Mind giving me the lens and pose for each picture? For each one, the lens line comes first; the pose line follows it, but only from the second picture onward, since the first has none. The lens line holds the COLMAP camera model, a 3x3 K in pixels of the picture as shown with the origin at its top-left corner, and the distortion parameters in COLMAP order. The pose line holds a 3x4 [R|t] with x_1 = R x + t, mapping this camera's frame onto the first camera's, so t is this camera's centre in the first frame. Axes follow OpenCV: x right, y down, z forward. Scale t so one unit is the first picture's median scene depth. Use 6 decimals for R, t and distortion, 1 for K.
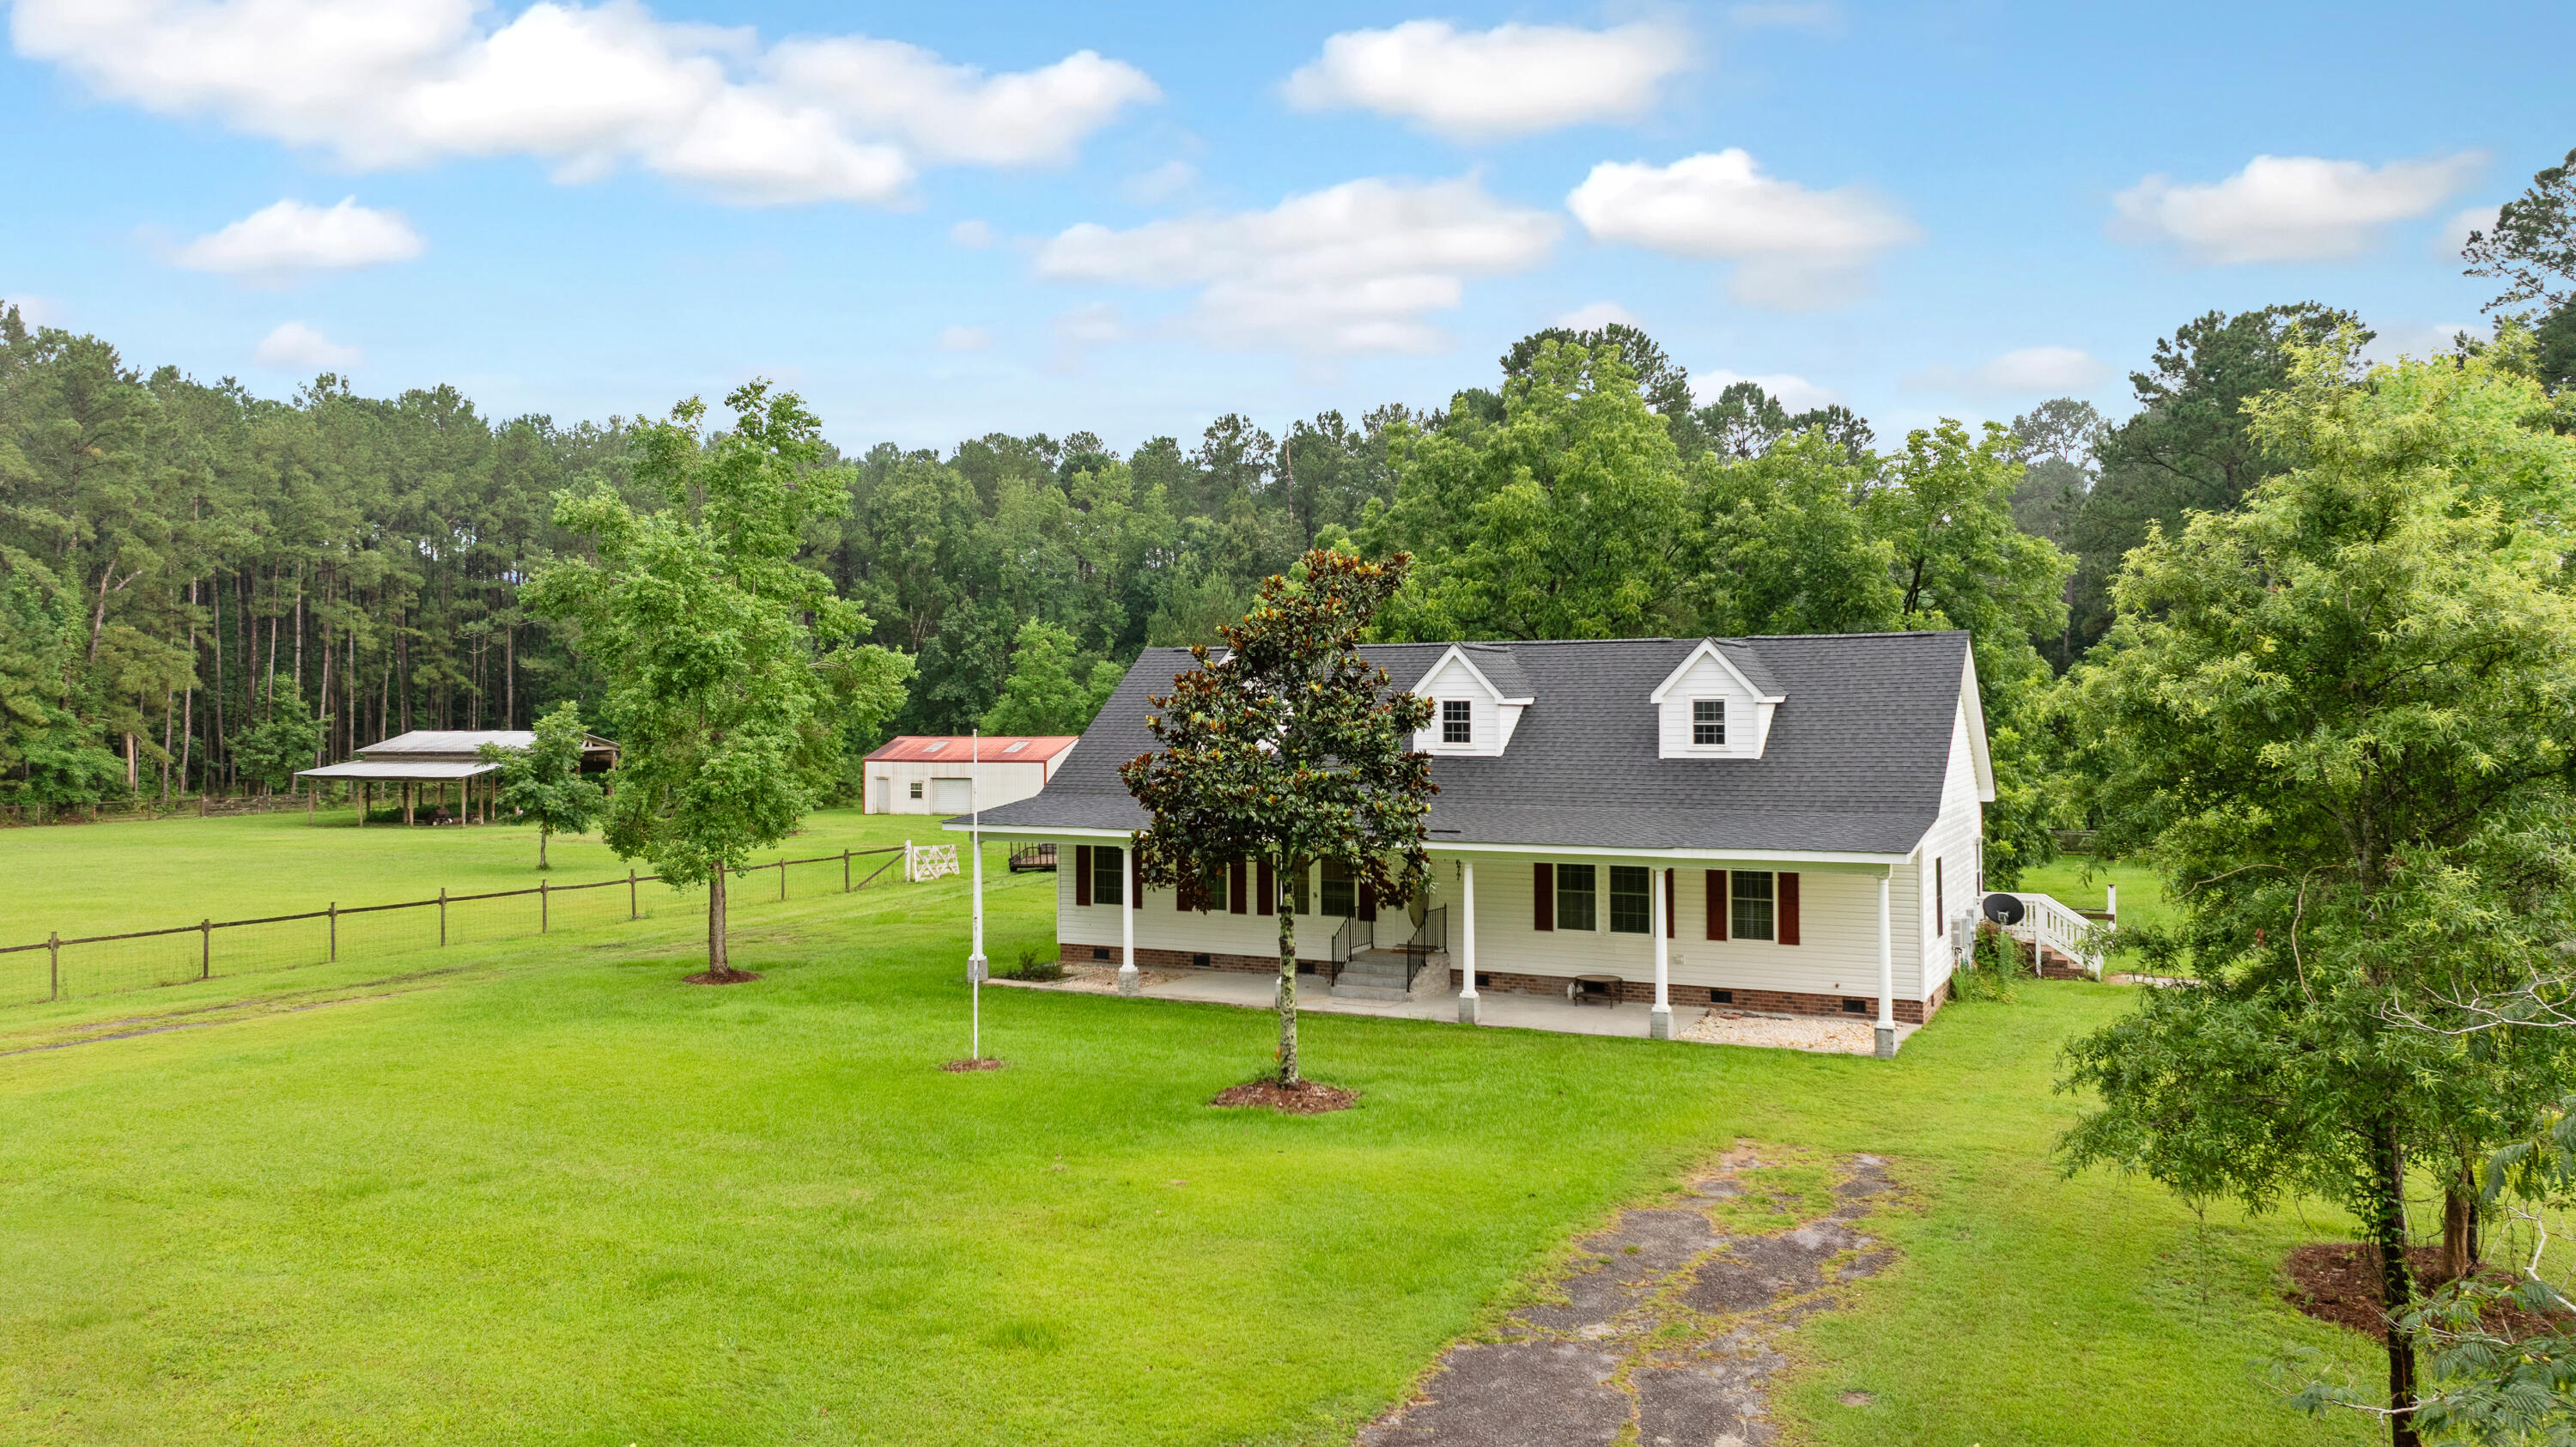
lens RADIAL K [[1811.2, 0, 1310.2], [0, 1811.2, 727.4], [0, 0, 1]] dist [-0.000469, -0.005089]
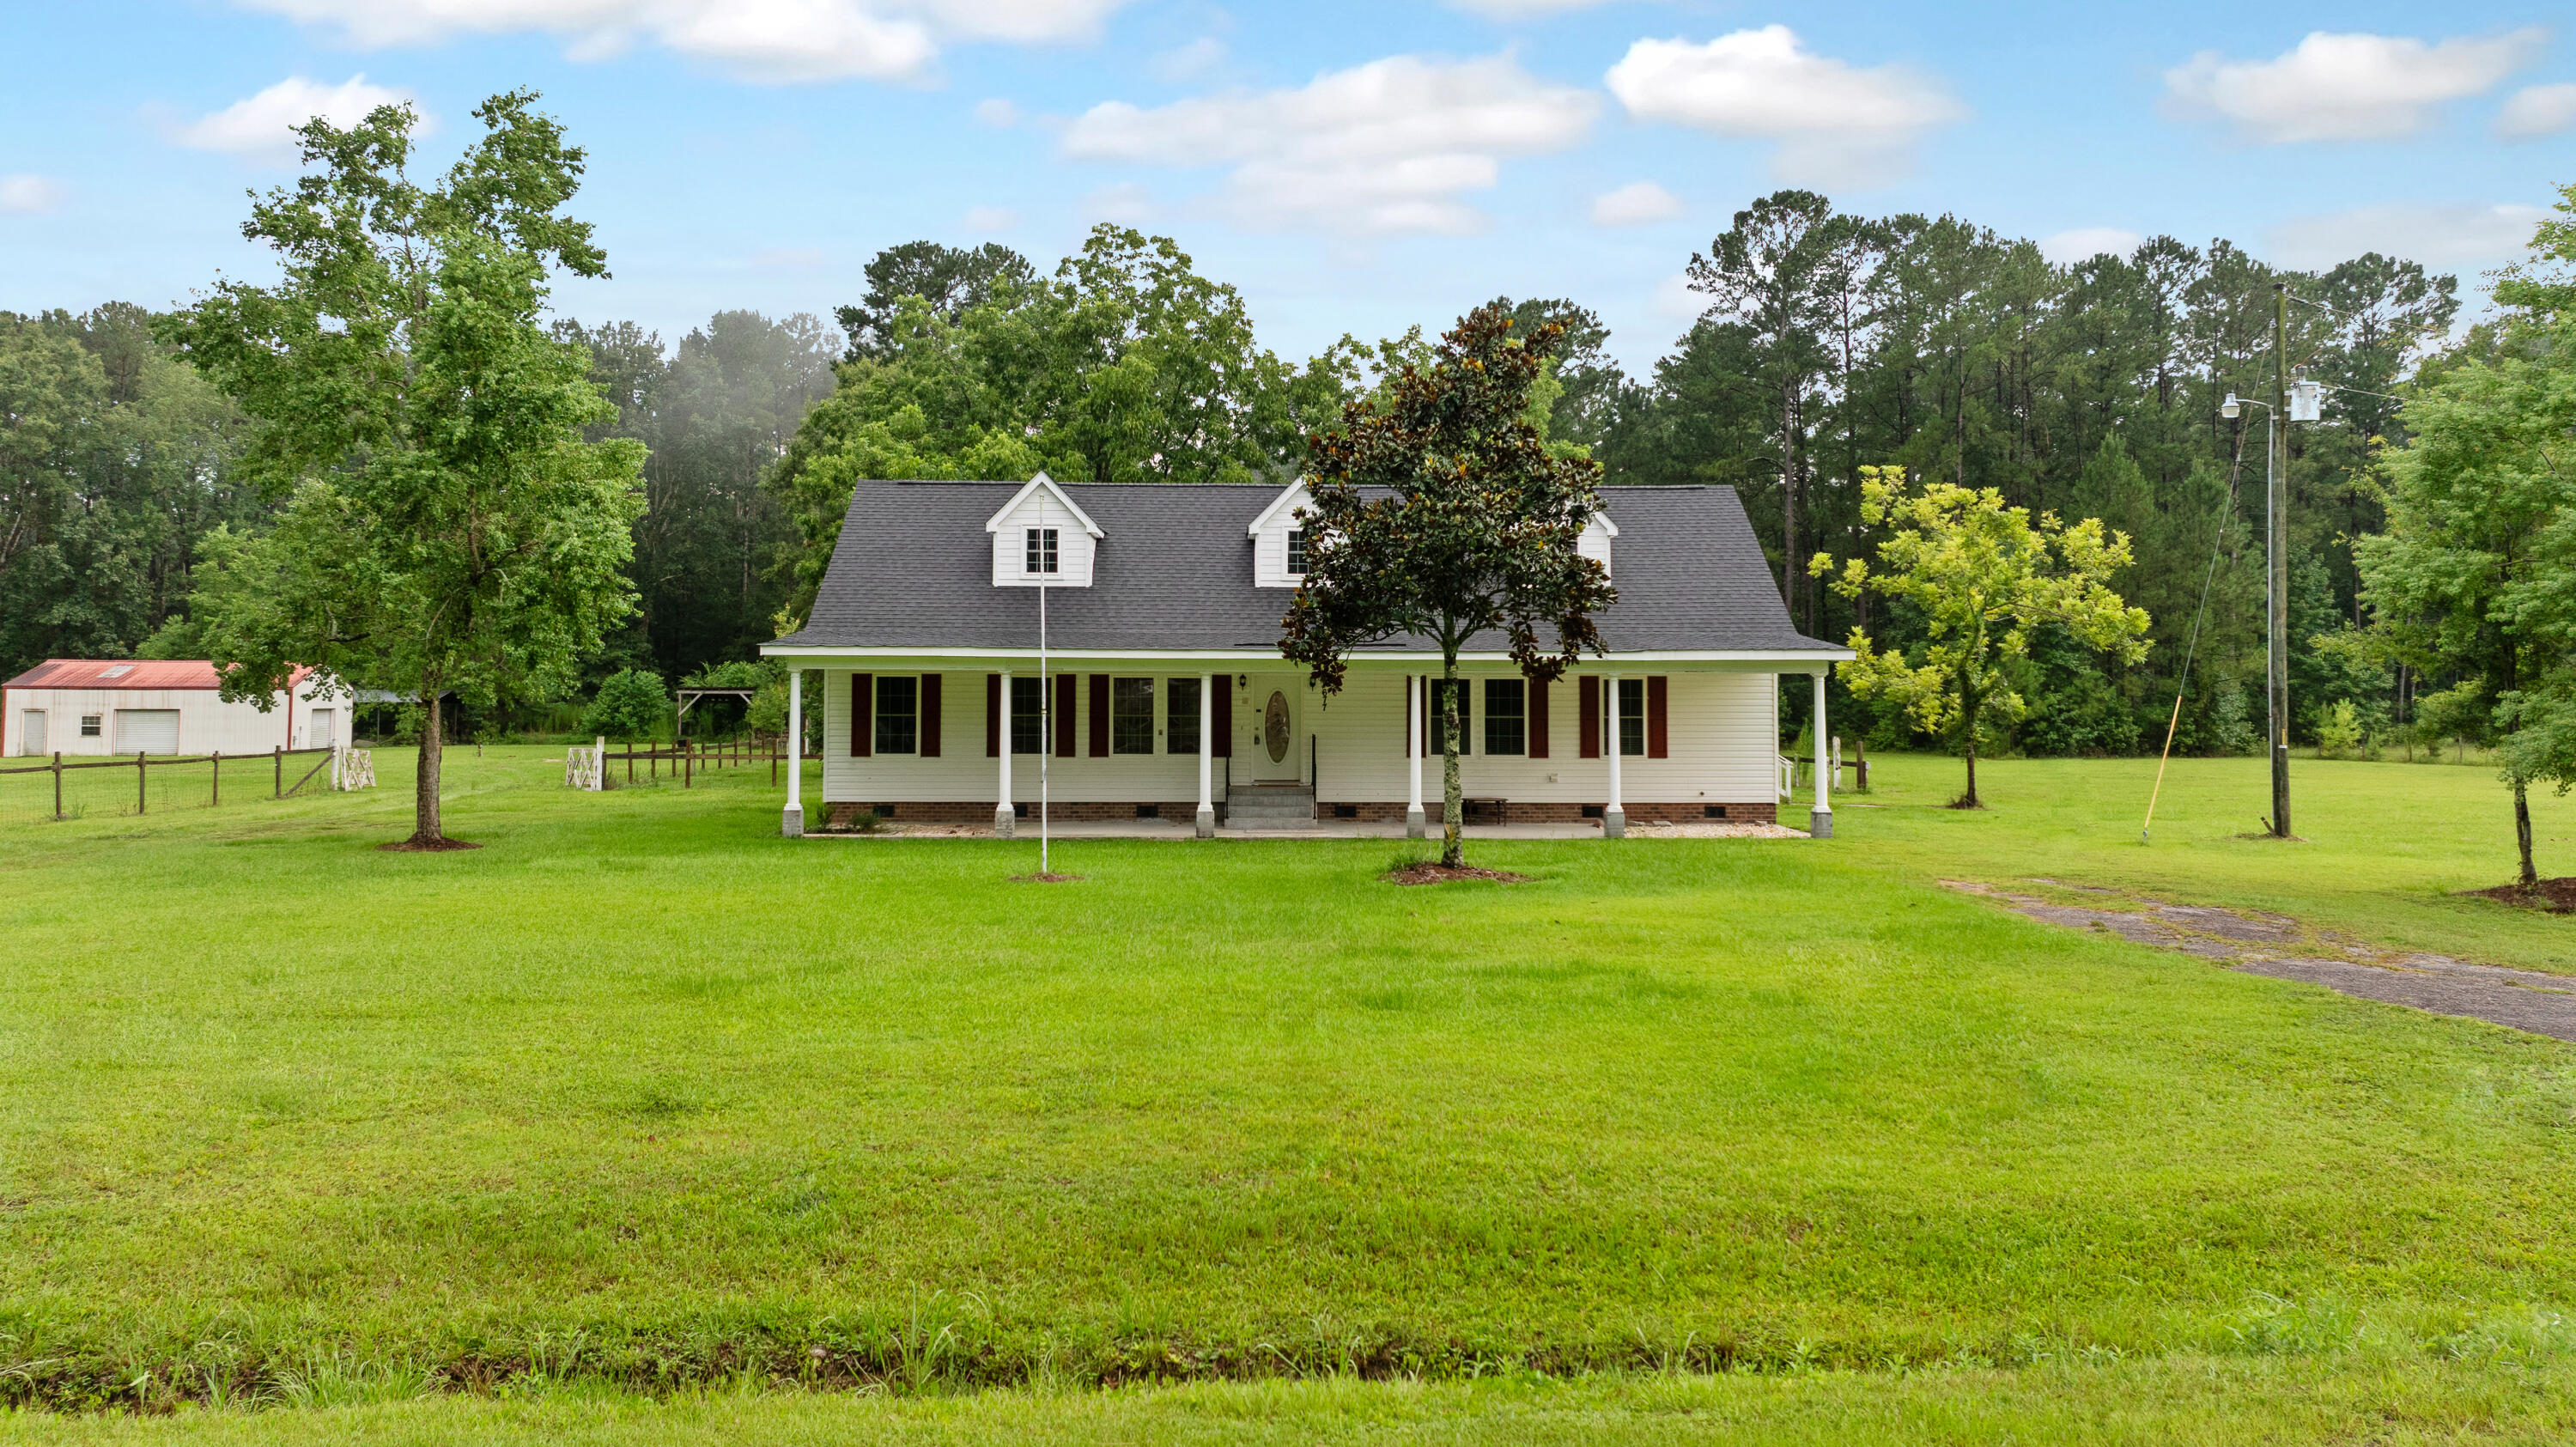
lens RADIAL K [[1811.2, 0, 1304.7], [0, 1811.2, 648.6], [0, 0, 1]] dist [-0.000469, -0.005089]
pose [[0.873238, 0.020442, 0.486865, -0.163449], [-0.001514, 0.999229, -0.039239, 0.036869], [-0.487291, 0.033528, 0.872596, 0.065081]]
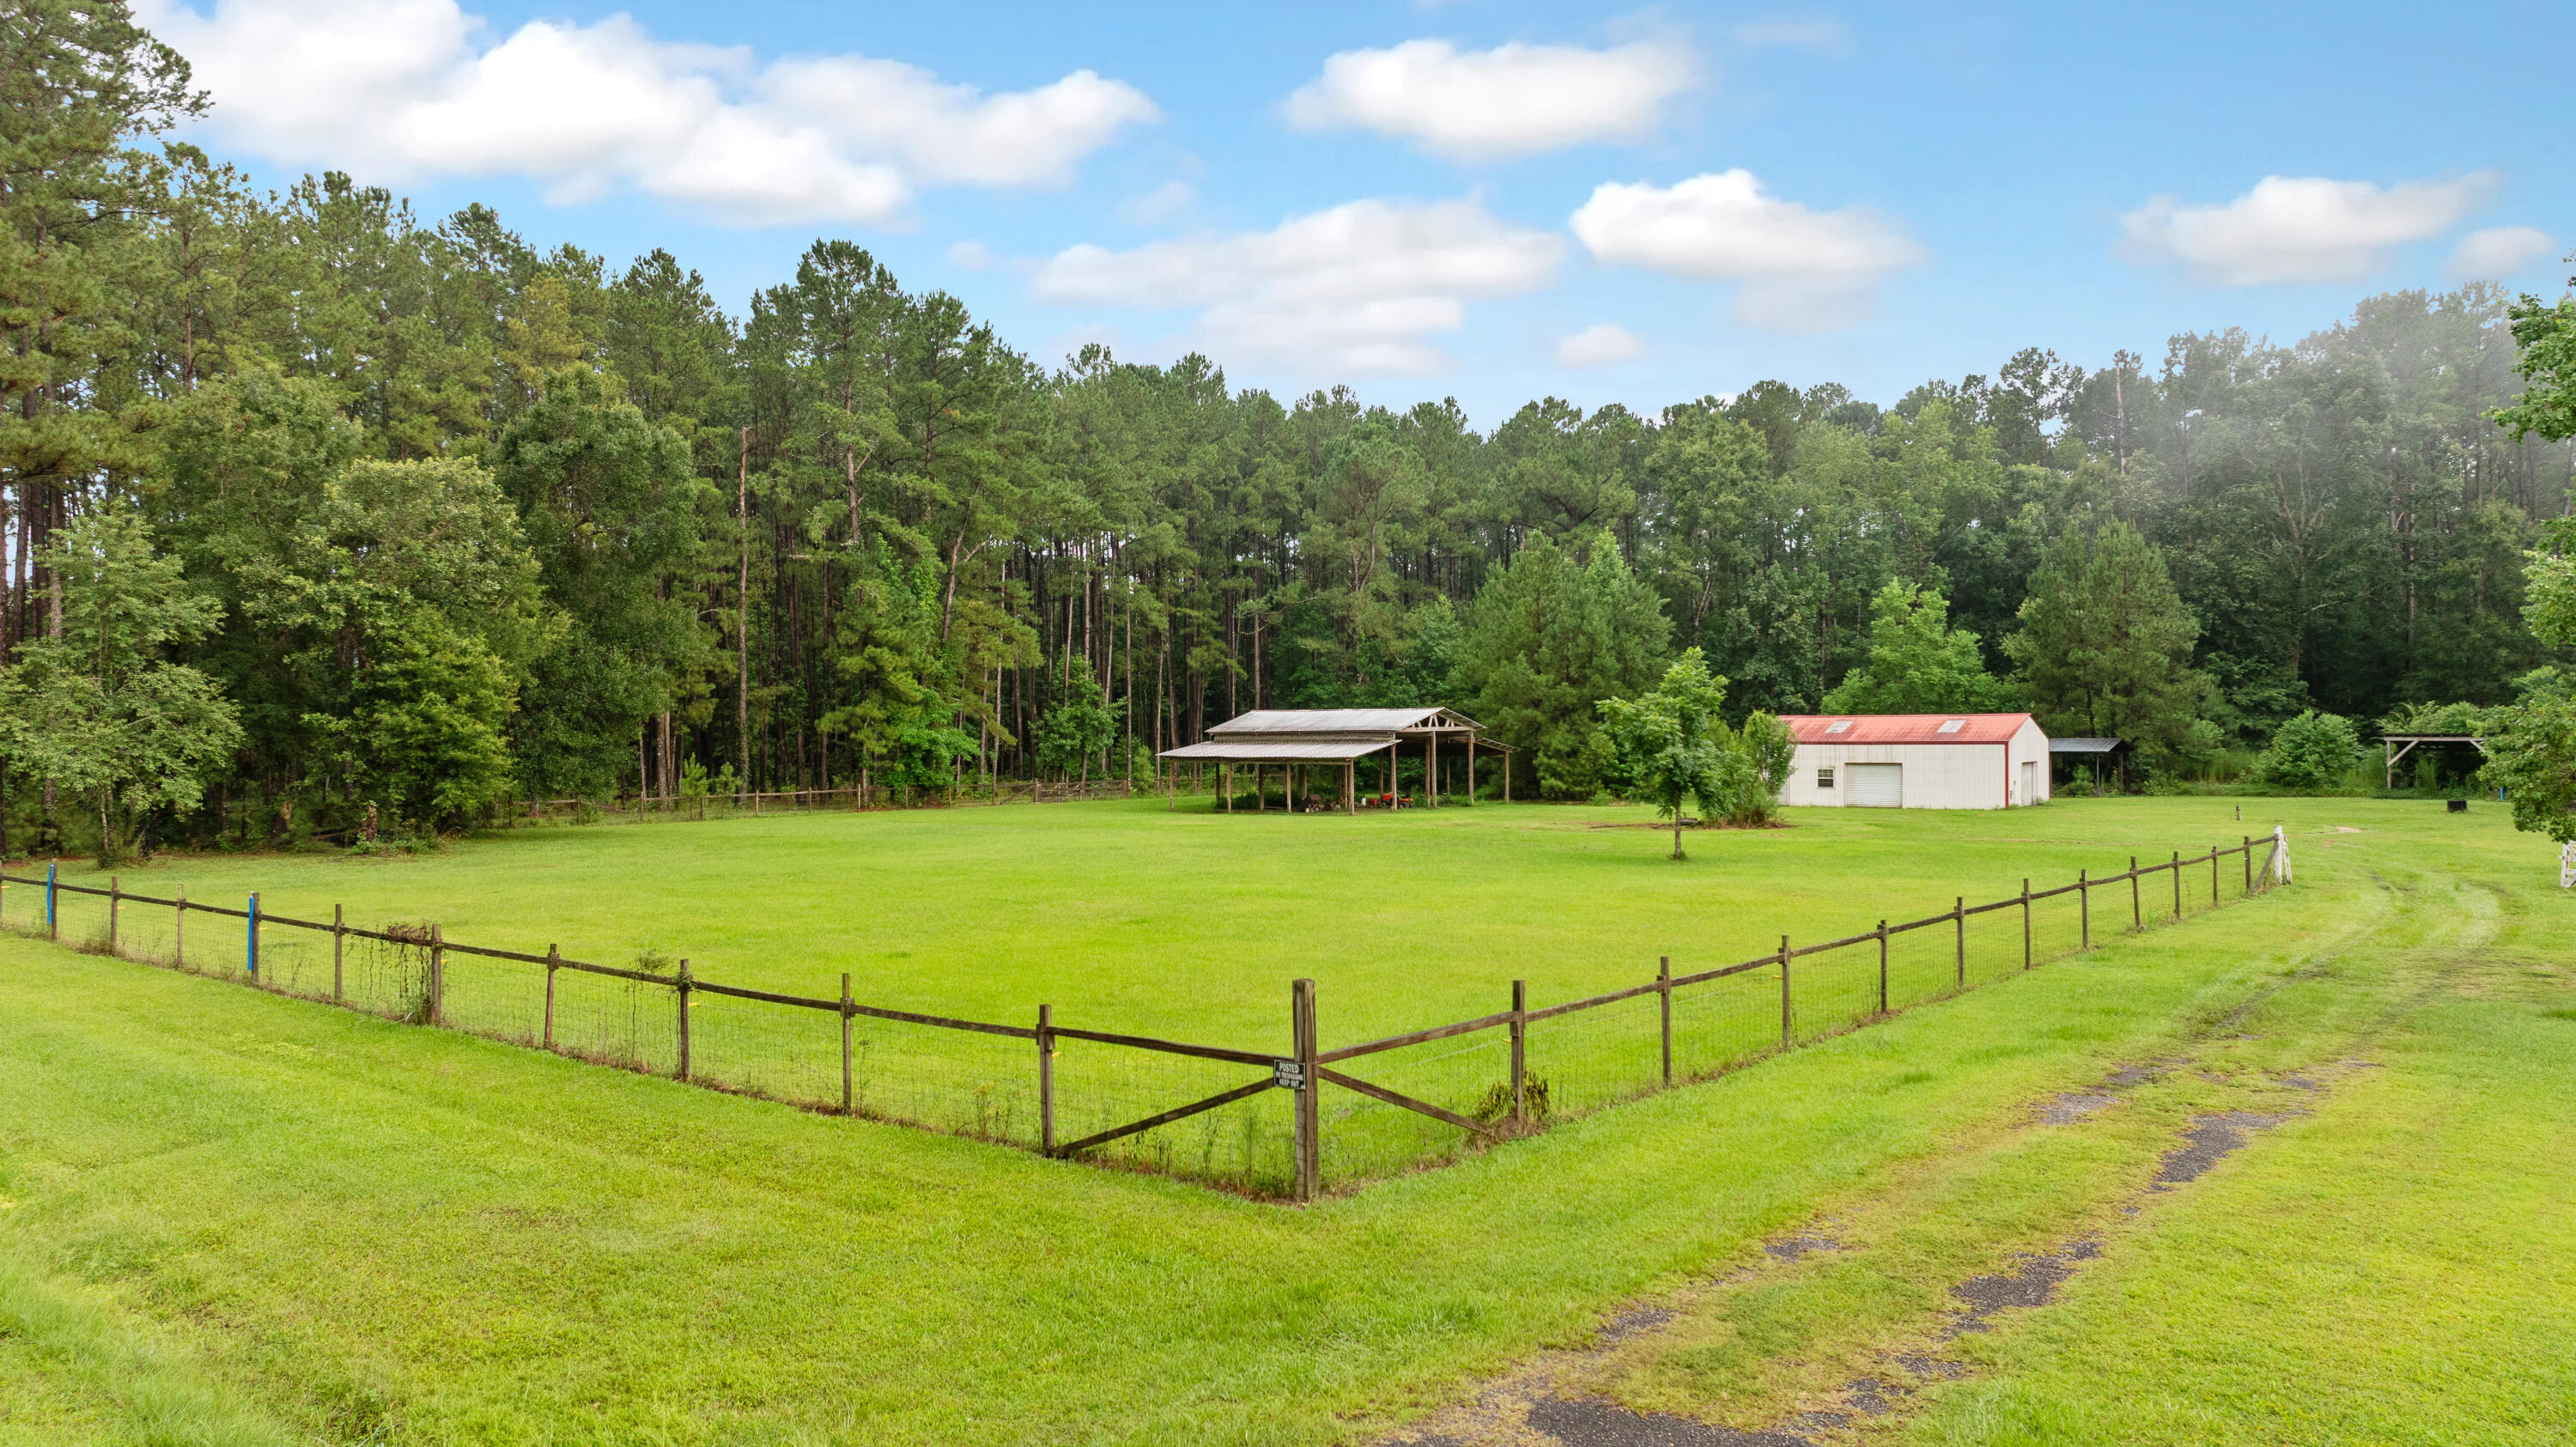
lens RADIAL K [[1811.2, 0, 1300.4], [0, 1811.2, 736.5], [0, 0, 1]] dist [-0.000469, -0.005089]
pose [[0.969252, -0.001478, -0.246065, -0.287294], [0.001491, 0.999999, -0.000135, 0.017593], [0.246065, -0.000236, 0.969253, 0.139742]]
